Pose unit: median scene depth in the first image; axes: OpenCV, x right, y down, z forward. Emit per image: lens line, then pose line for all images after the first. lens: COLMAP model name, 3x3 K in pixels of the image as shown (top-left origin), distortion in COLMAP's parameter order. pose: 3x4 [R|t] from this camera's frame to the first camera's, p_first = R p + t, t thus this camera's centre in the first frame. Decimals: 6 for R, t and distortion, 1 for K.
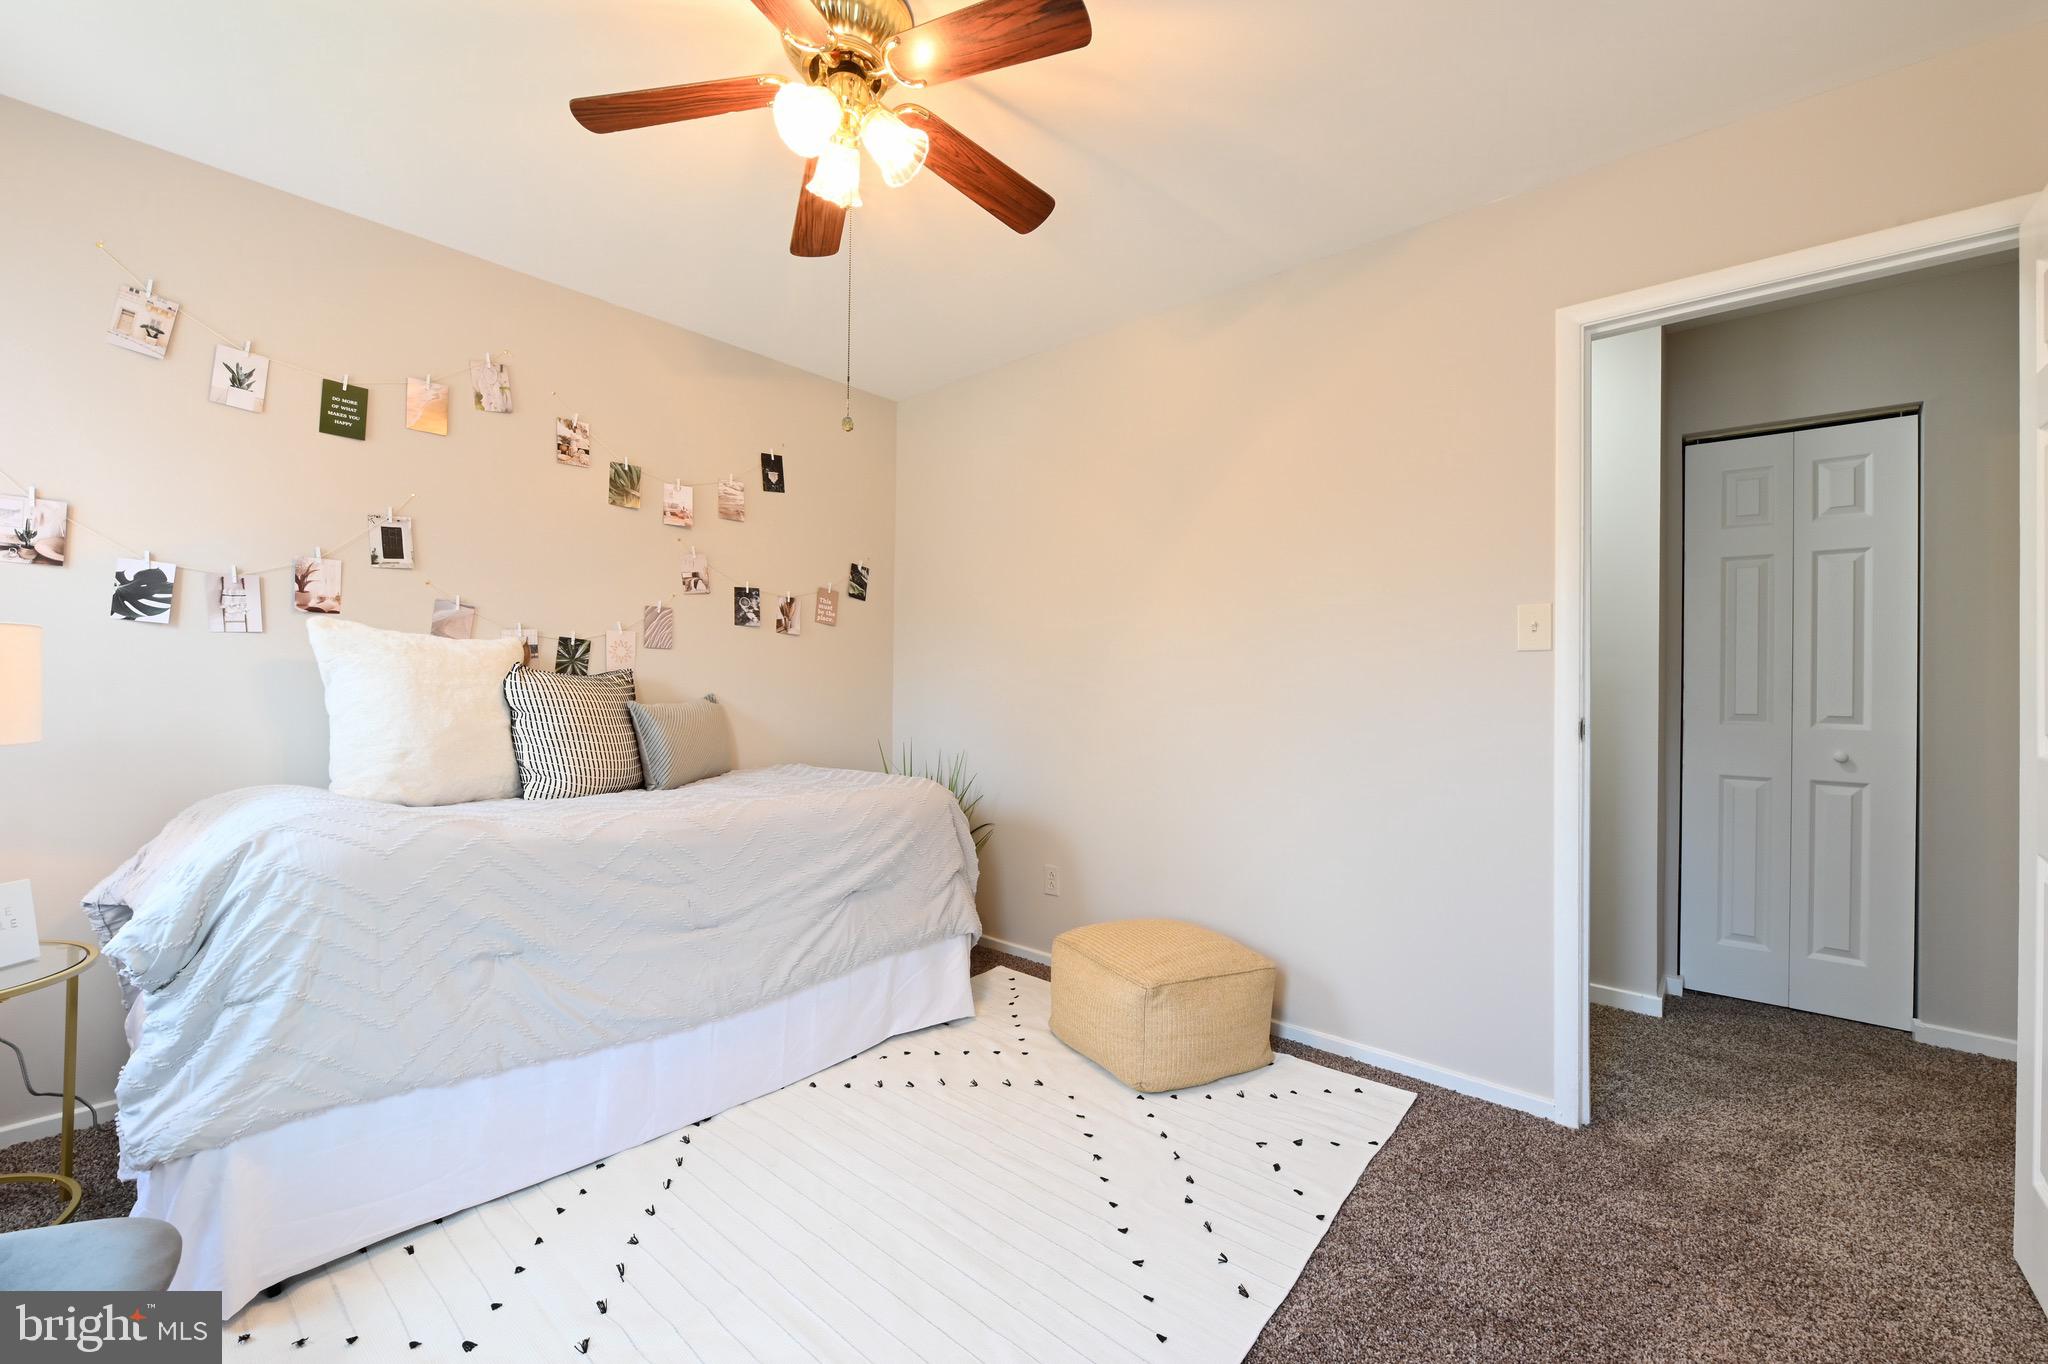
lens RADIAL K [[812.7, 0, 1023.3], [0, 812.7, 686.1], [0, 0, 1]] dist [-0.002210, -0.000099]
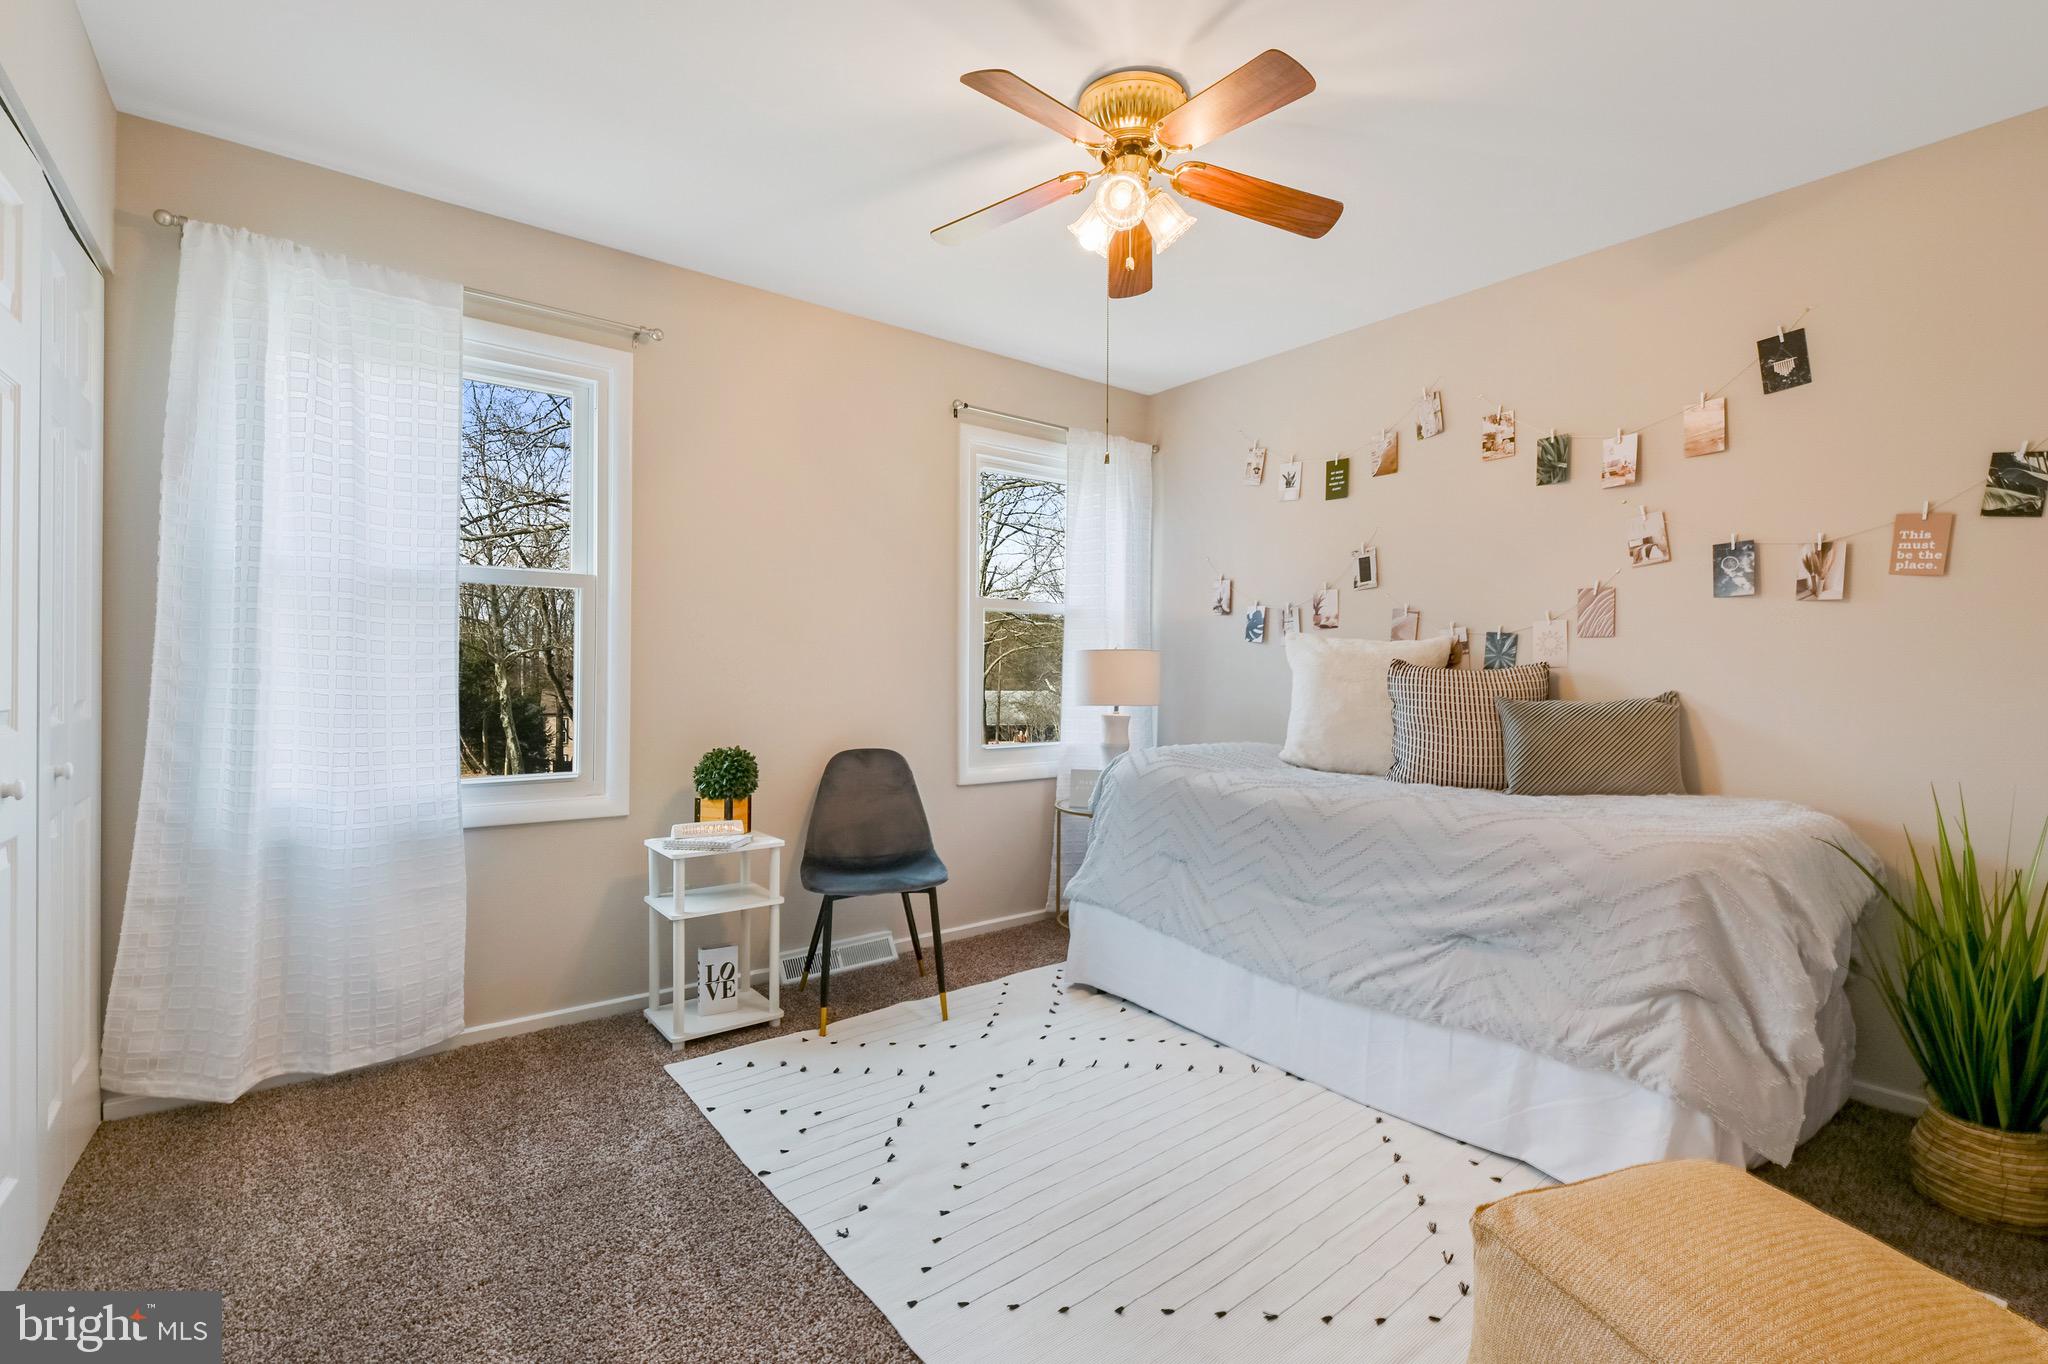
lens RADIAL K [[903.8, 0, 1023.0], [0, 903.8, 684.3], [0, 0, 1]] dist [-0.003434, -0.000257]
pose [[-0.179434, -0.003383, -0.983764, 0.640826], [-0.012362, 0.999923, -0.001183, 0.012766], [0.983692, 0.011949, -0.179462, 0.634932]]
